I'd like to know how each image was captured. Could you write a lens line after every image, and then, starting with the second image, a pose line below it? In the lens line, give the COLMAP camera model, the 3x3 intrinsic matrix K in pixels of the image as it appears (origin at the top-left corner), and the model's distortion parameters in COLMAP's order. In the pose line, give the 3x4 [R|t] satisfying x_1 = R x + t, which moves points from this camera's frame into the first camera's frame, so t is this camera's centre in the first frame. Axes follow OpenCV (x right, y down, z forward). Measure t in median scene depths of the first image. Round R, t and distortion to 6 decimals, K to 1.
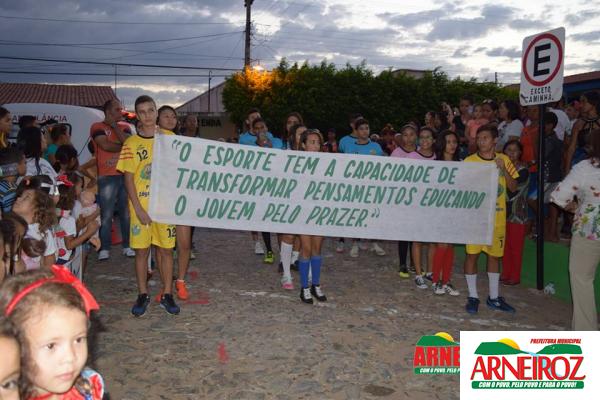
lens RADIAL K [[623.5, 0, 281.4], [0, 623.5, 200.1], [0, 0, 1]] dist [-0.016744, -0.007412]
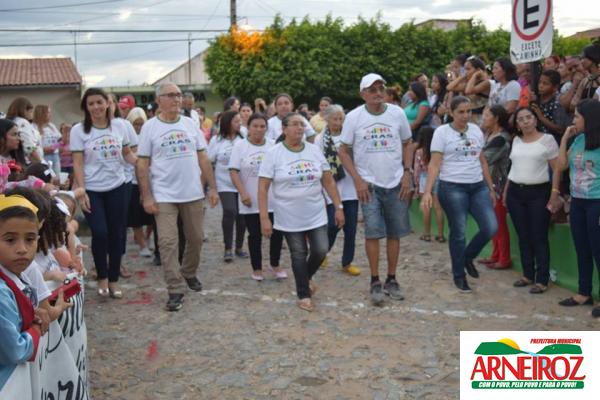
lens RADIAL K [[828.9, 0, 300.0], [0, 828.9, 200.0], [0, 0, 1]] dist [-0.011864, 0.012383]
pose [[0.998525, -0.038589, -0.038199, 0.065783], [0.038862, 0.999224, 0.006443, 0.008515], [0.037920, -0.007918, 0.999249, -0.078376]]
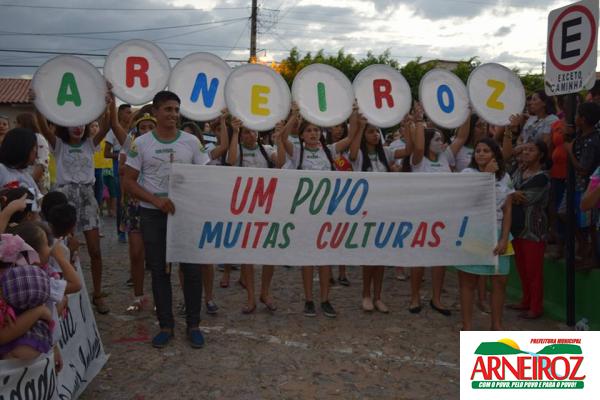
lens RADIAL K [[669.3, 0, 300.0], [0, 669.3, 200.0], [0, 0, 1]] dist [-0.019964, -0.005185]
pose [[0.999146, 0.001603, -0.041277, 0.052231], [-0.002015, 0.999949, -0.009938, -0.003942], [0.041259, 0.010012, 0.999098, 0.063785]]
